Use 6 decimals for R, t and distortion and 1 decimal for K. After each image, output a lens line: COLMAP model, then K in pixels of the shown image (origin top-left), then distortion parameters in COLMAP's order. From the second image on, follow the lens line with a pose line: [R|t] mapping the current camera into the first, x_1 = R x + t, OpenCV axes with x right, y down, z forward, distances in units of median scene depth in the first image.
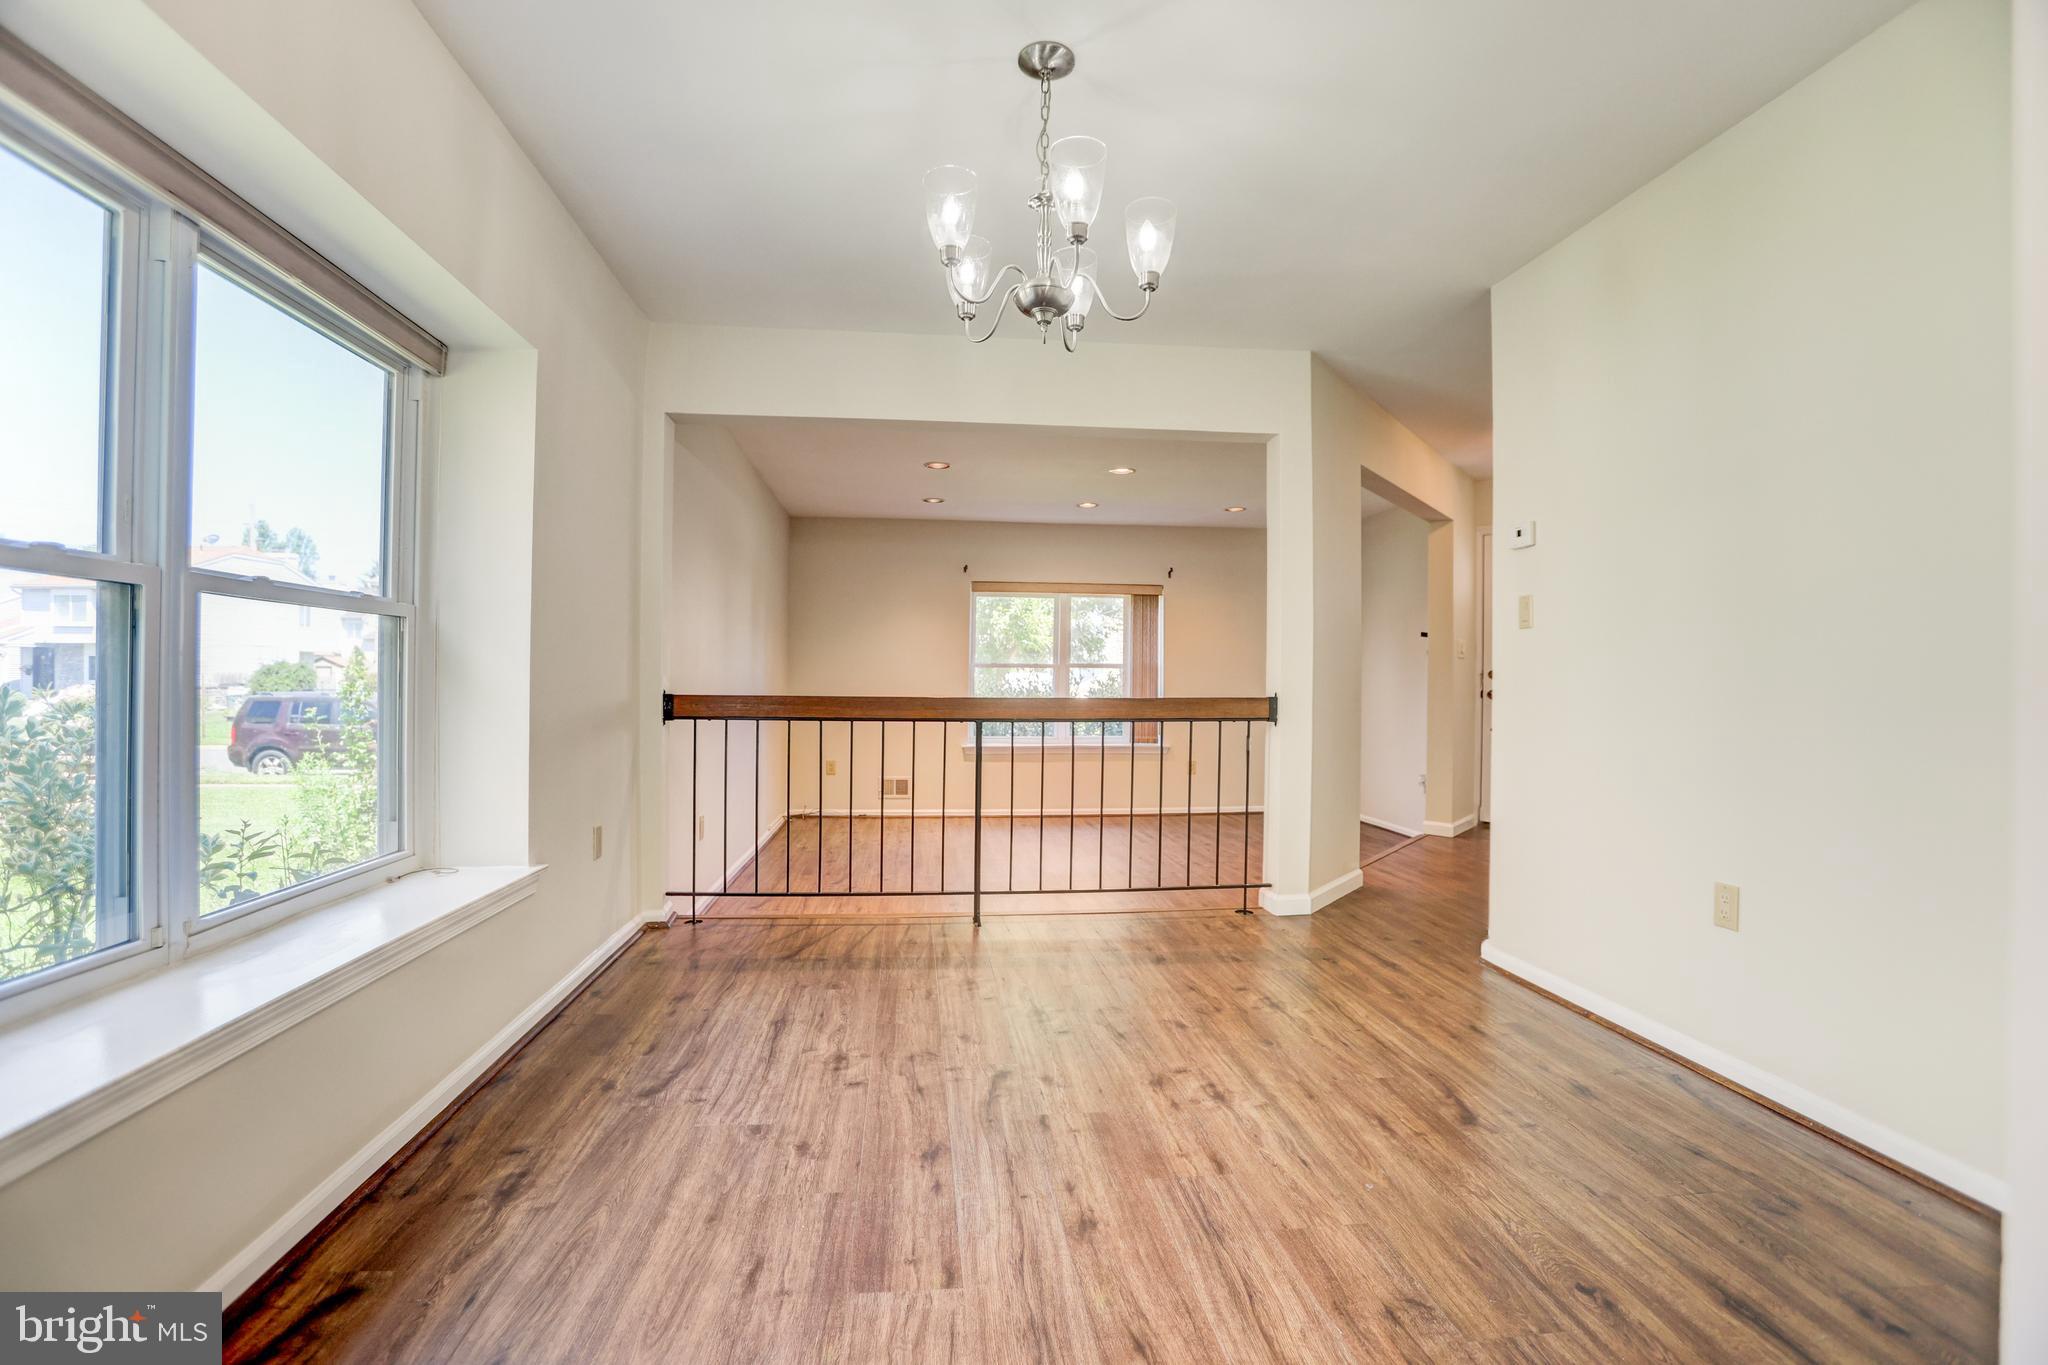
lens RADIAL K [[939.0, 0, 1019.3], [0, 939.0, 670.7], [0, 0, 1]] dist [-0.042817, 0.007413]
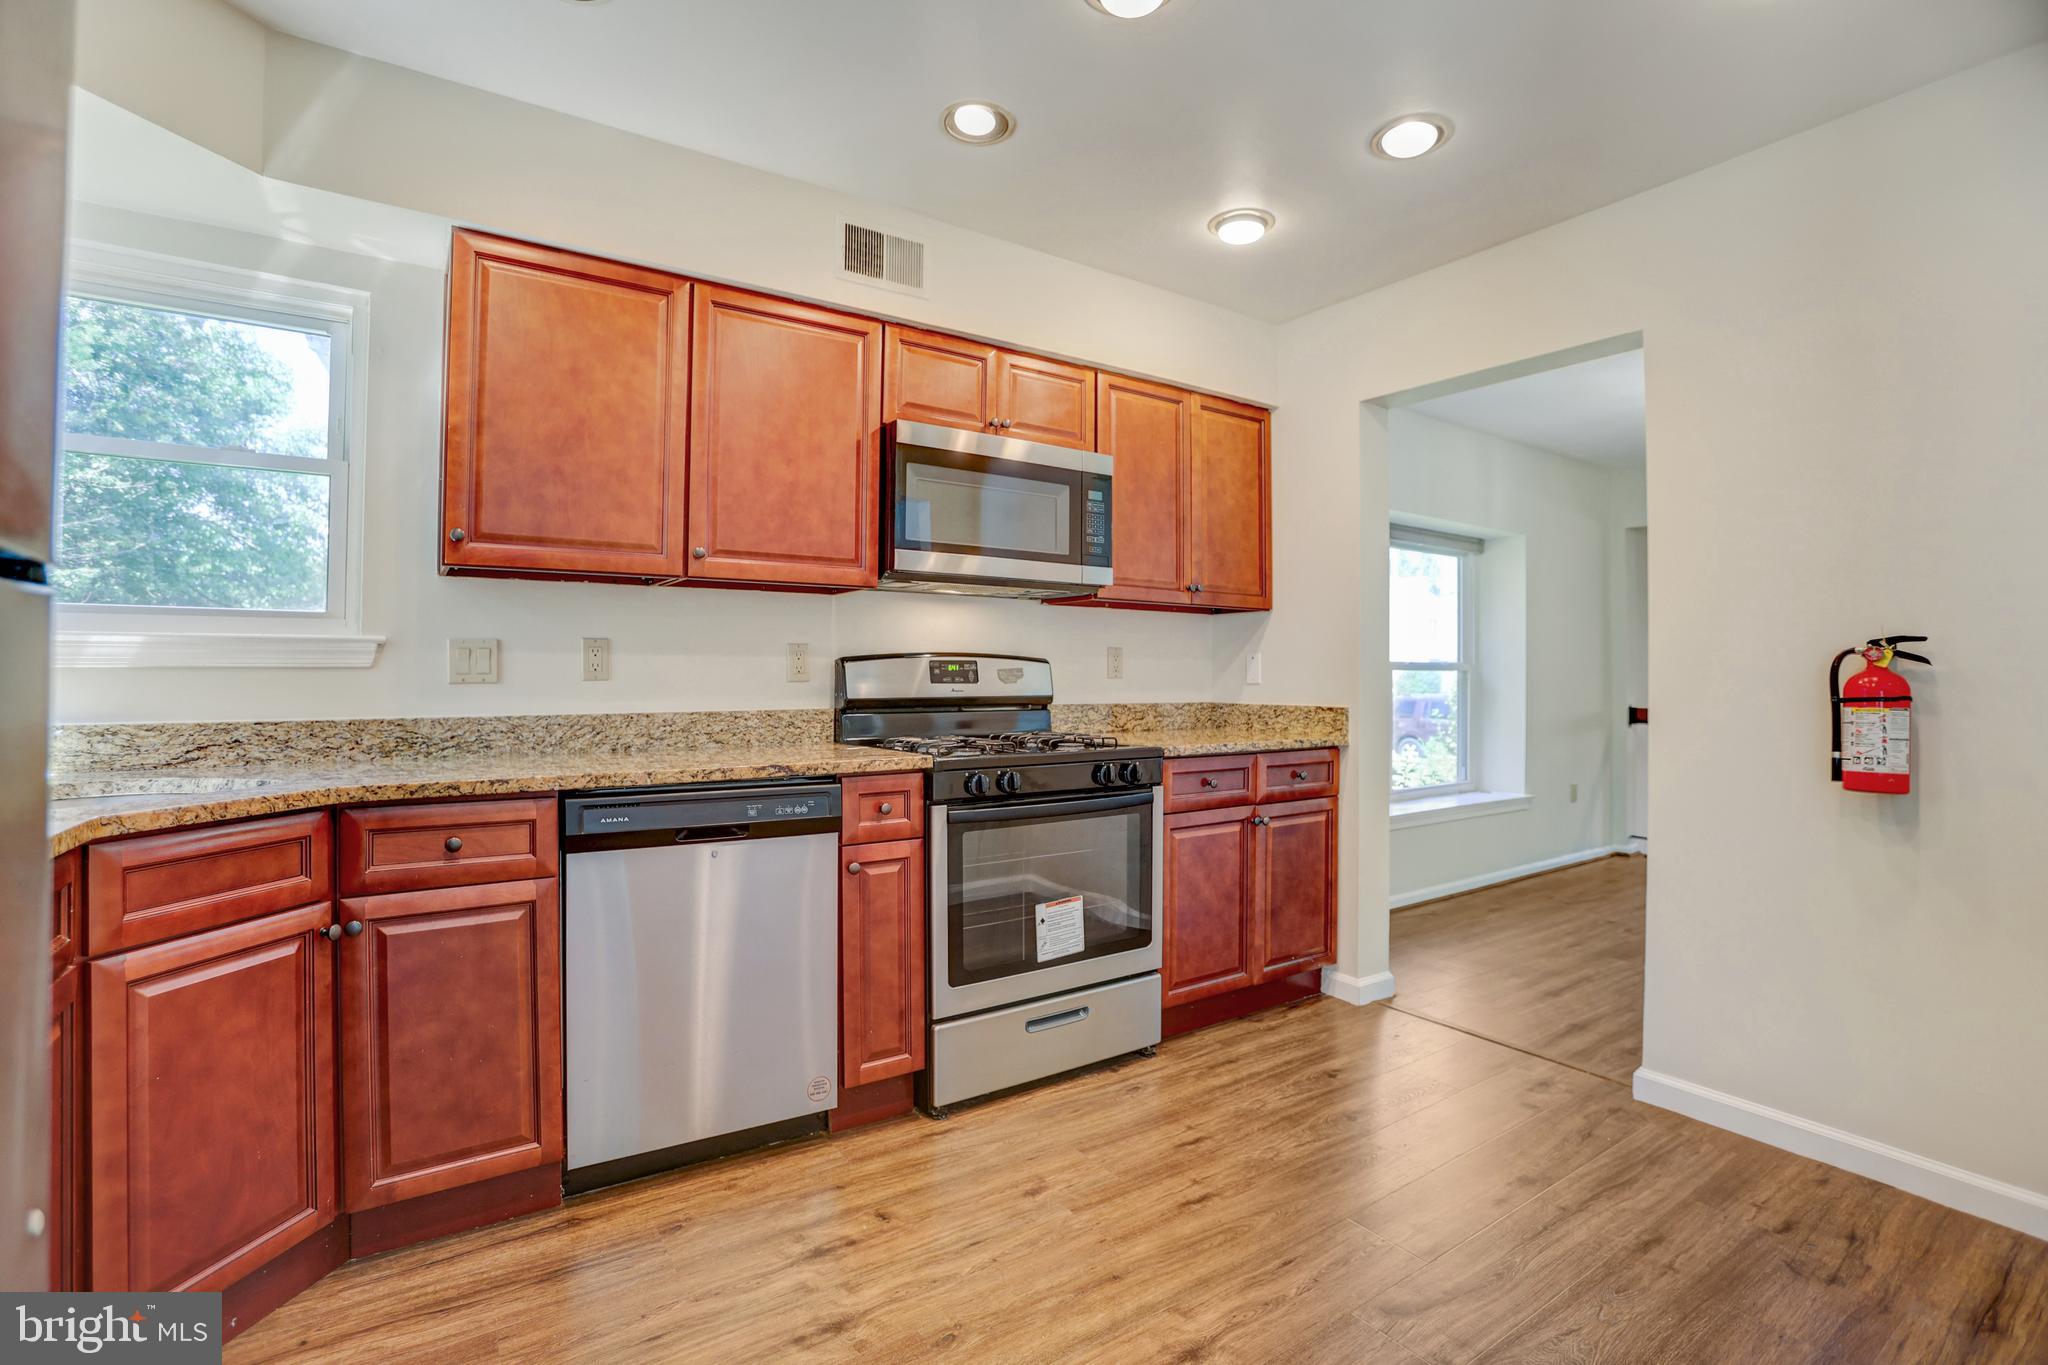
lens RADIAL K [[939.0, 0, 1021.7], [0, 939.0, 676.6], [0, 0, 1]] dist [-0.042817, 0.007413]
pose [[0.472940, -0.002535, -0.881091, 0.684858], [0.006789, 0.999977, 0.000767, -0.049498], [0.881068, -0.006345, 0.472946, -0.857556]]
